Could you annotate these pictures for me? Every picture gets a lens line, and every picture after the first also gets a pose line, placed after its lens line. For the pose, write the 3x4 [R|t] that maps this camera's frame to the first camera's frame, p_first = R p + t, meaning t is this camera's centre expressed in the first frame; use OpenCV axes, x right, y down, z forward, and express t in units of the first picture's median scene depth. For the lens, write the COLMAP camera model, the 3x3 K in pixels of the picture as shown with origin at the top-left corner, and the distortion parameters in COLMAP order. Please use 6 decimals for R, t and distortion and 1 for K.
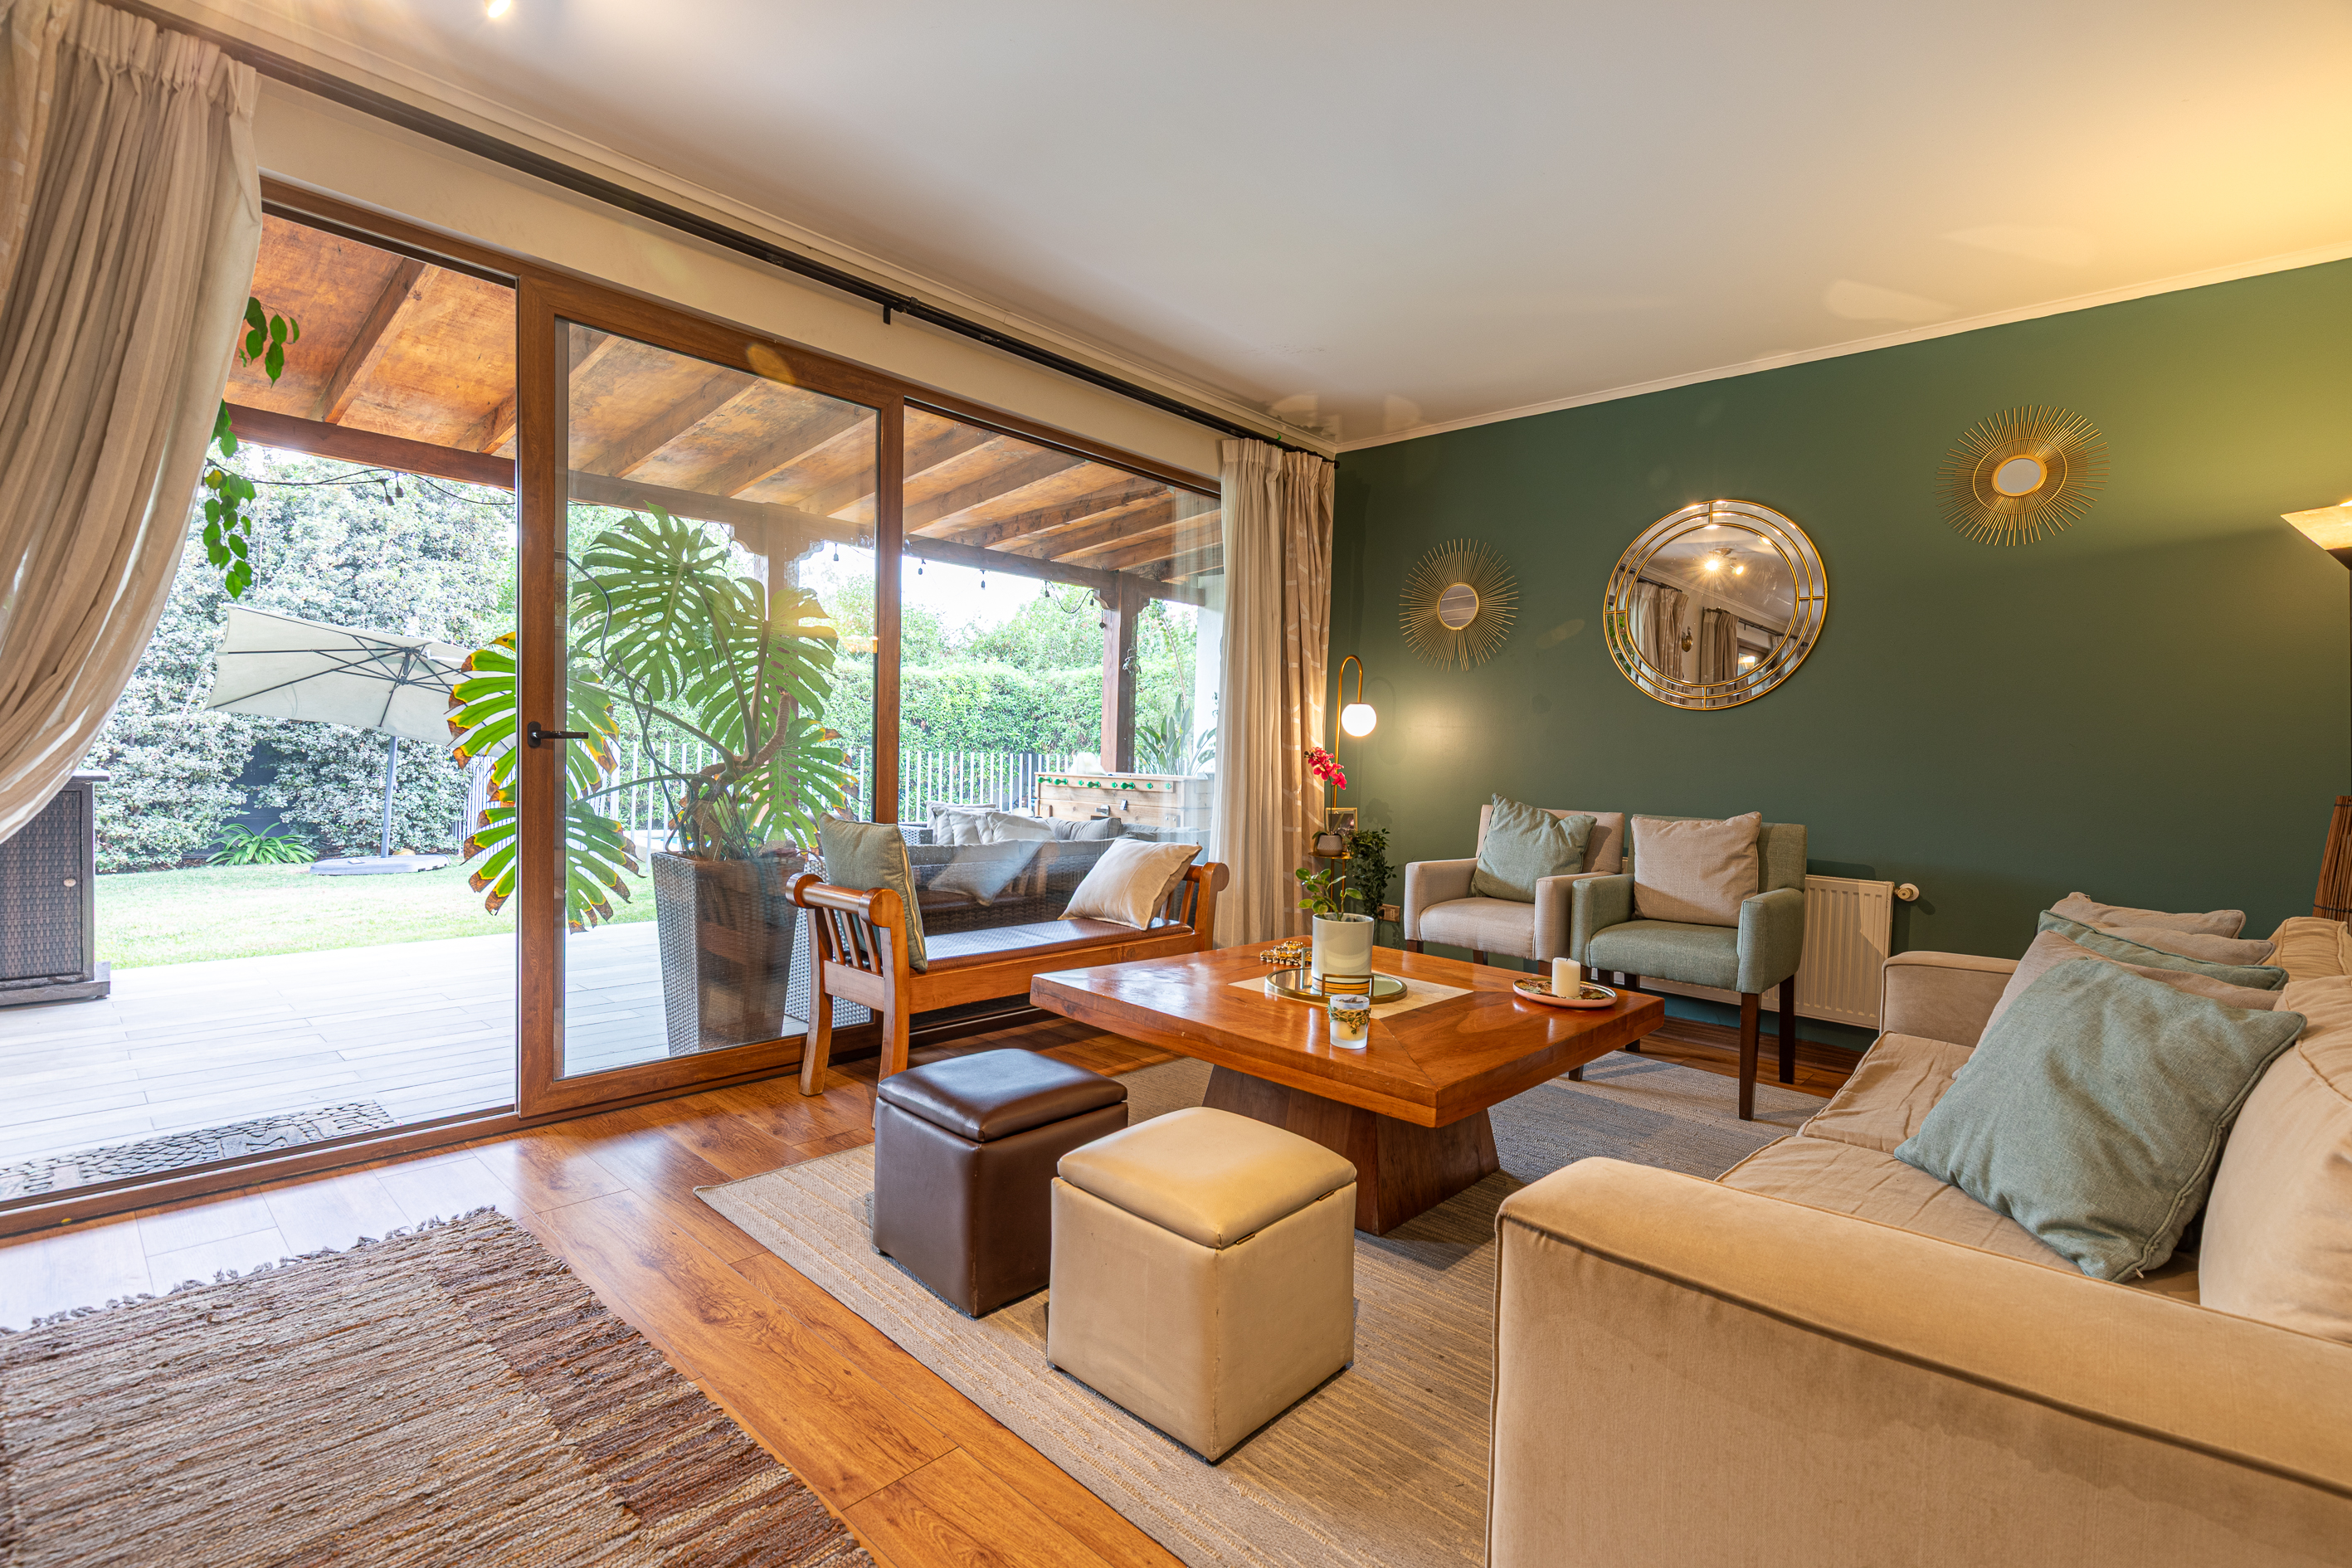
lens RADIAL K [[1088.9, 0, 1176.0], [0, 1088.9, 784.0], [0, 0, 1]] dist [0.018524, -0.000042]
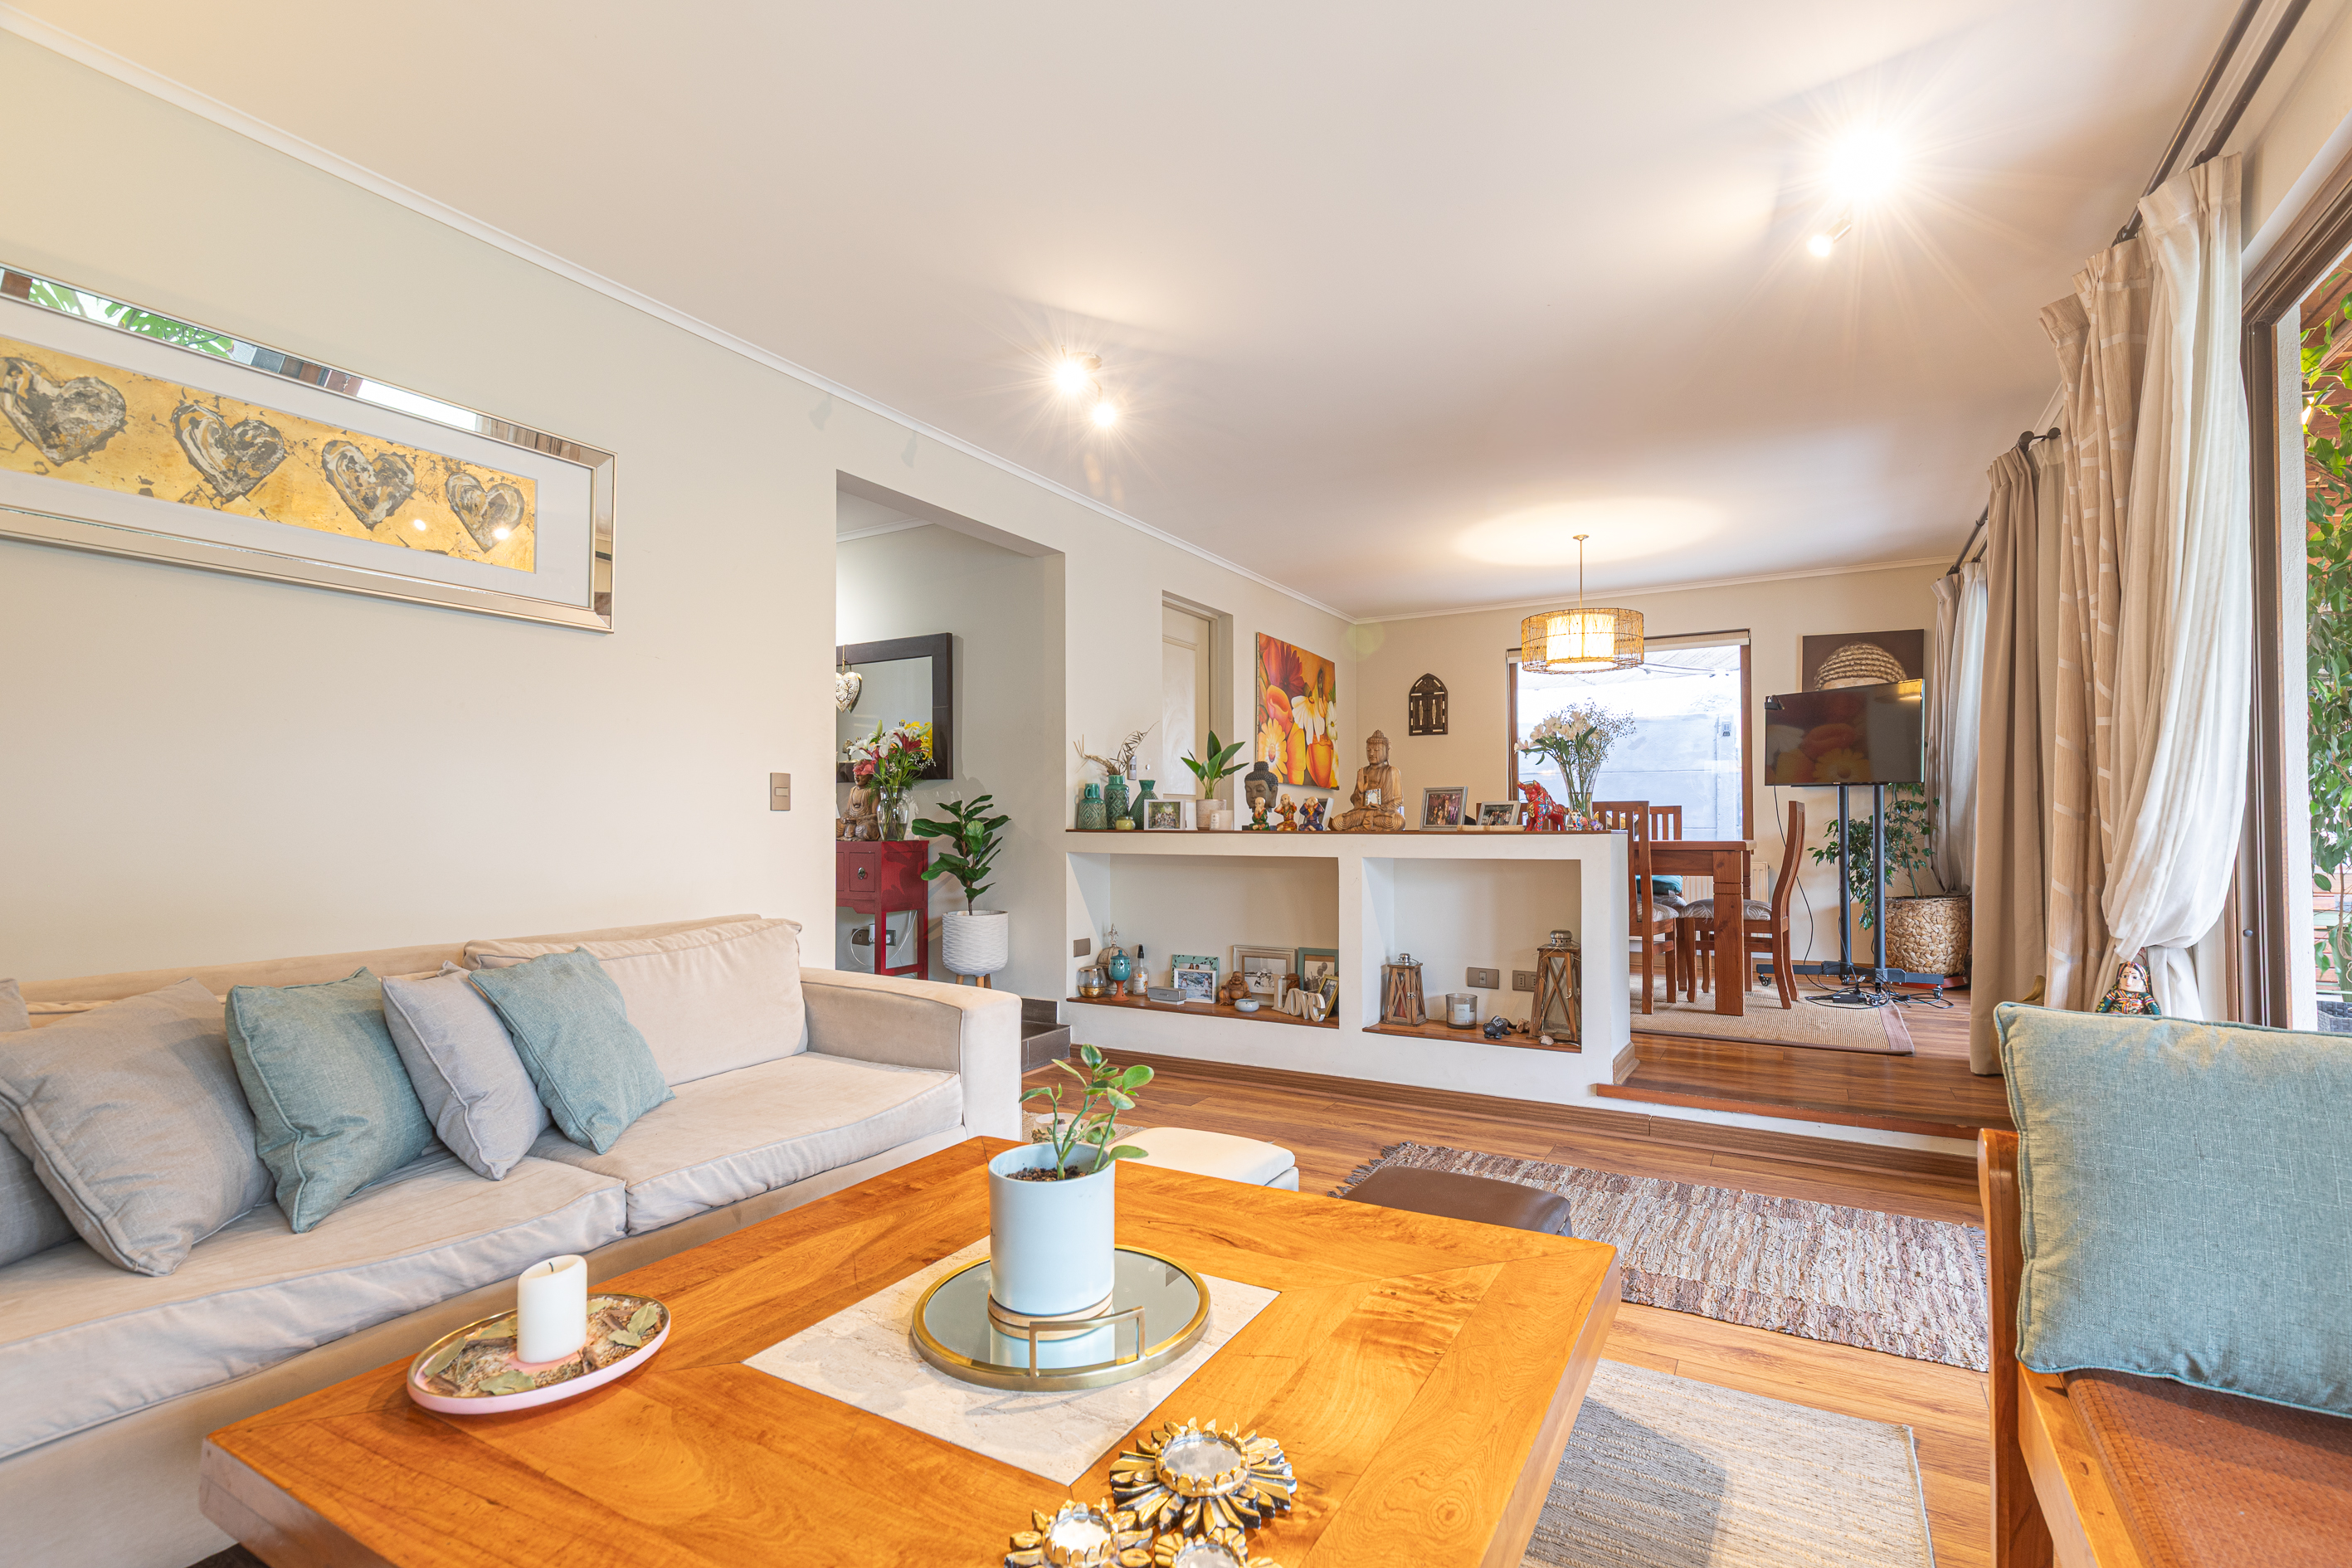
lens RADIAL K [[1088.9, 0, 1176.0], [0, 1088.9, 784.0], [0, 0, 1]] dist [0.018524, -0.000042]
pose [[-0.973153, -0.039289, -0.226783, 0.154377], [-0.039801, 0.999205, -0.002317, -0.033956], [0.226694, 0.006771, -0.973943, 1.044501]]
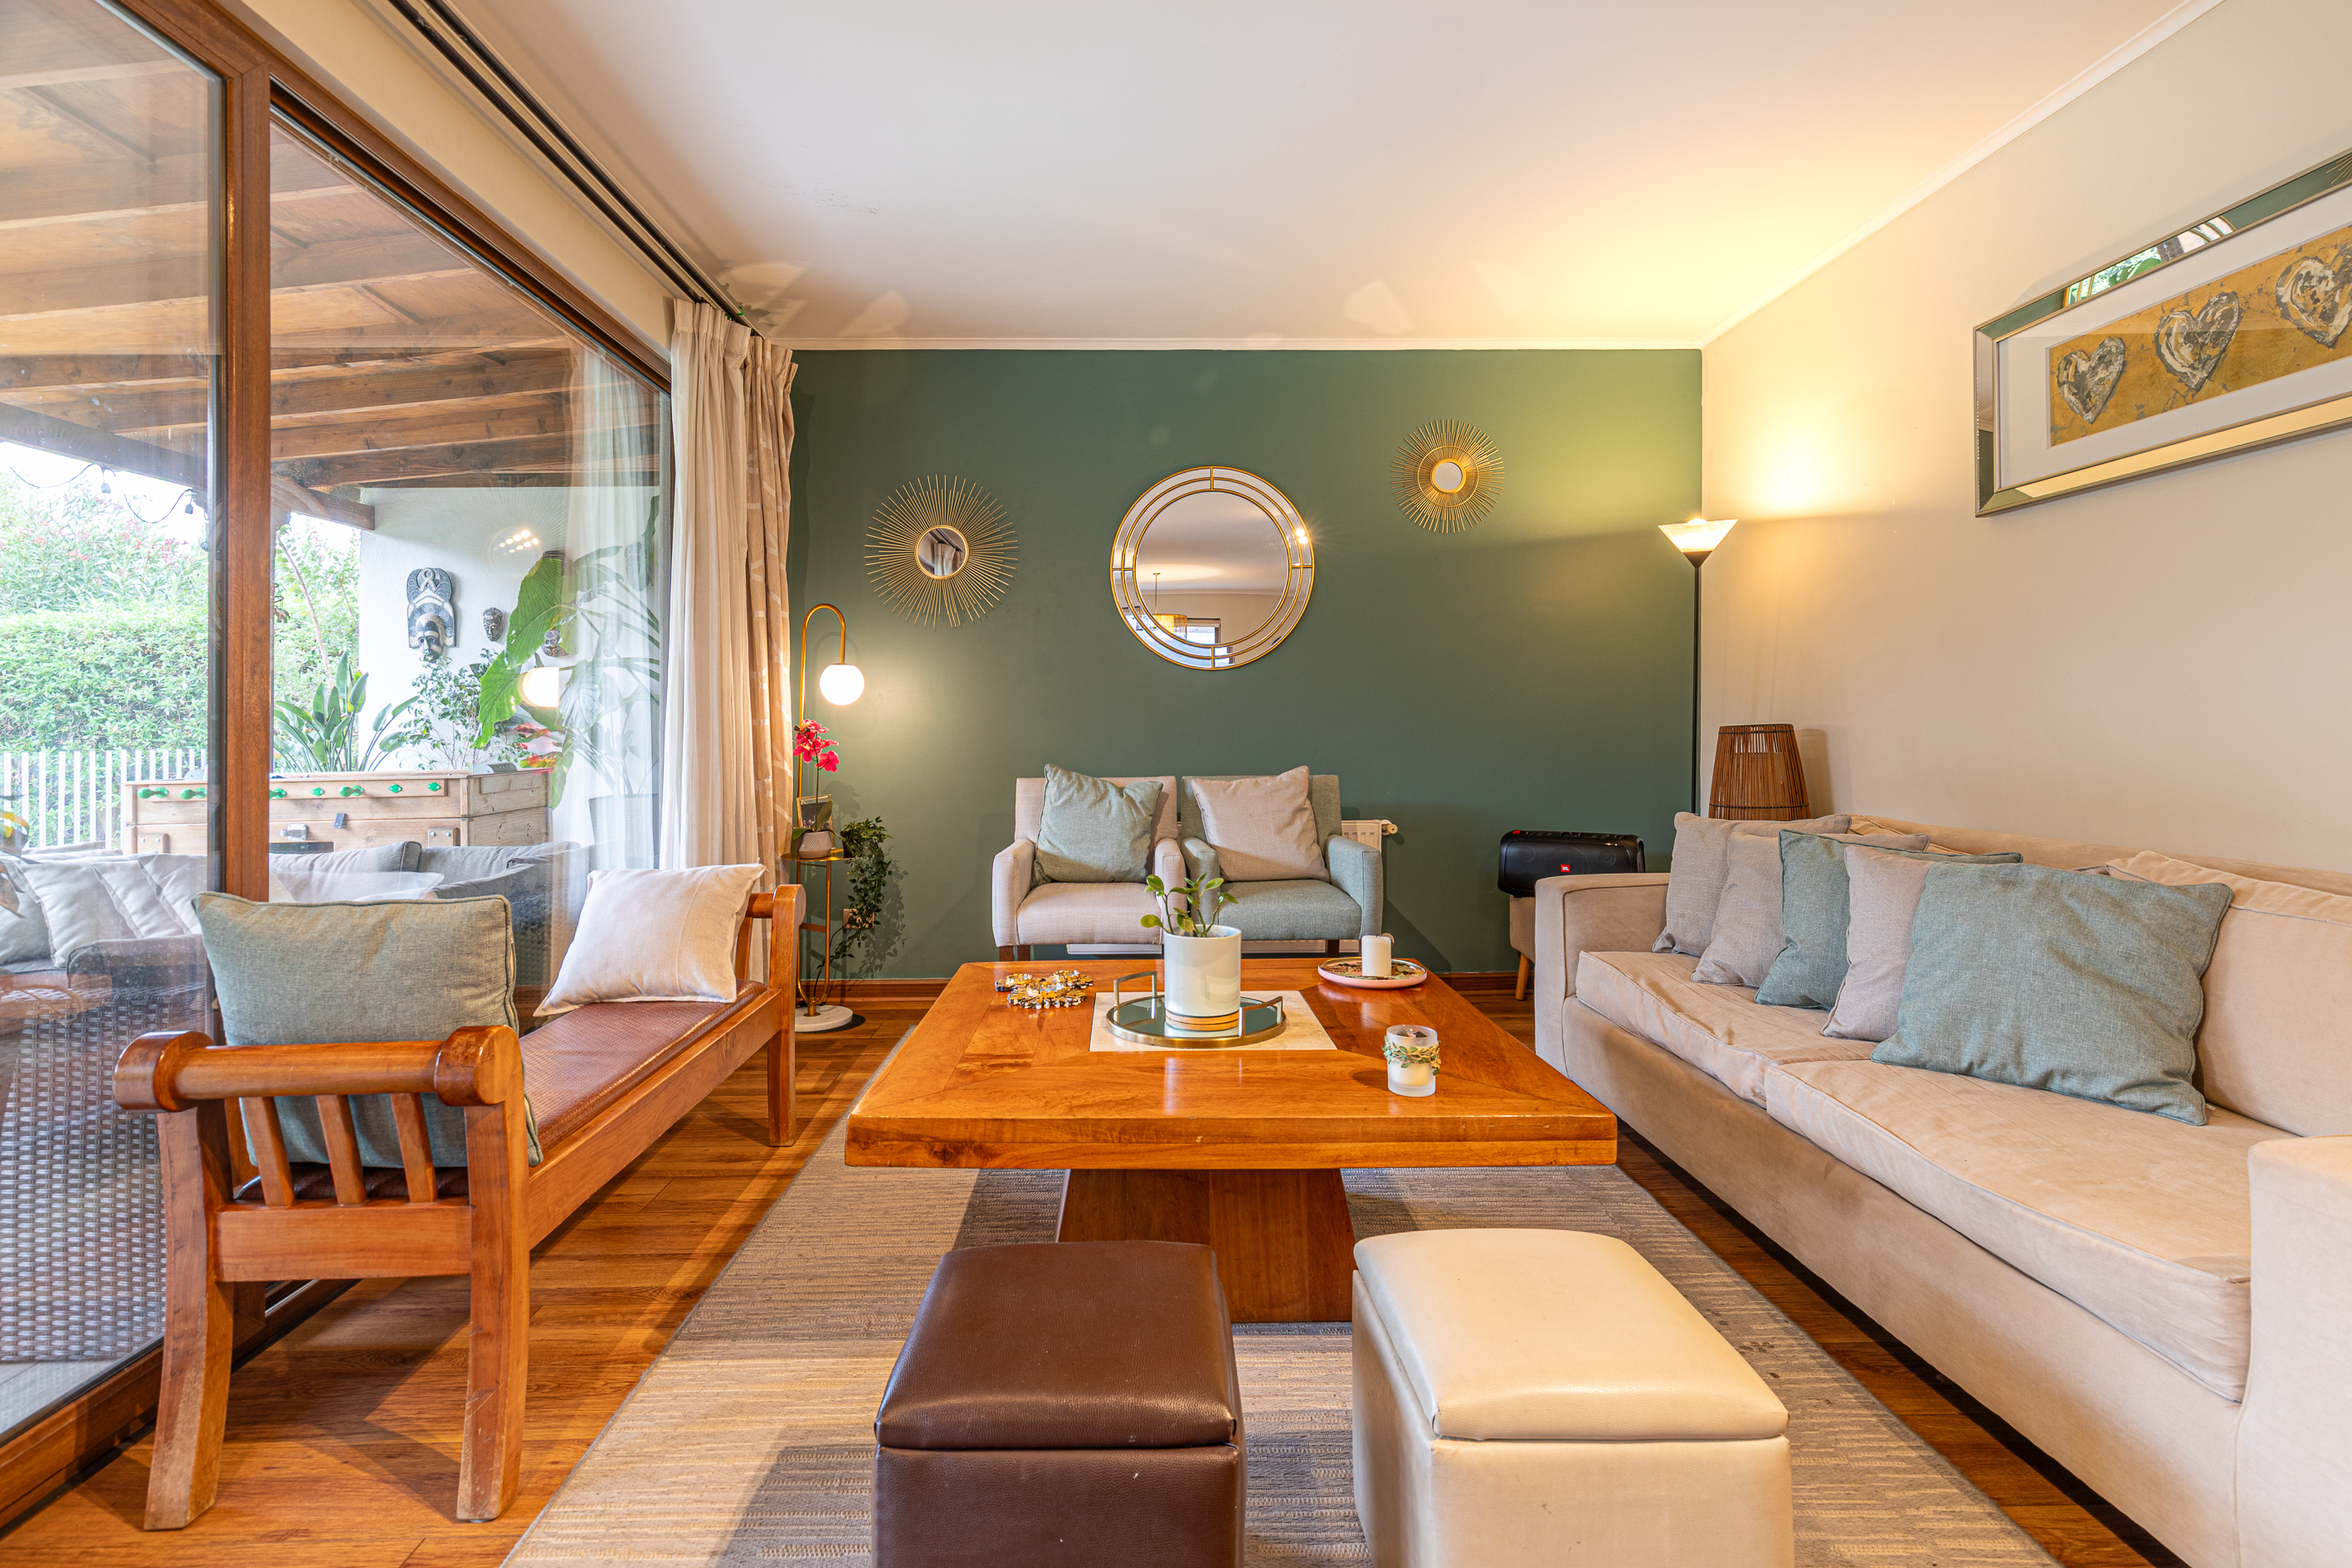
lens RADIAL K [[1124.7, 0, 1172.8], [0, 1124.7, 717.6], [0, 0, 1]] dist [0.013005, -0.000265]
pose [[0.720557, -0.034806, 0.692521, -0.298019], [0.055313, 0.998442, -0.007370, -0.019099], [-0.691186, 0.043616, 0.721360, 0.299545]]
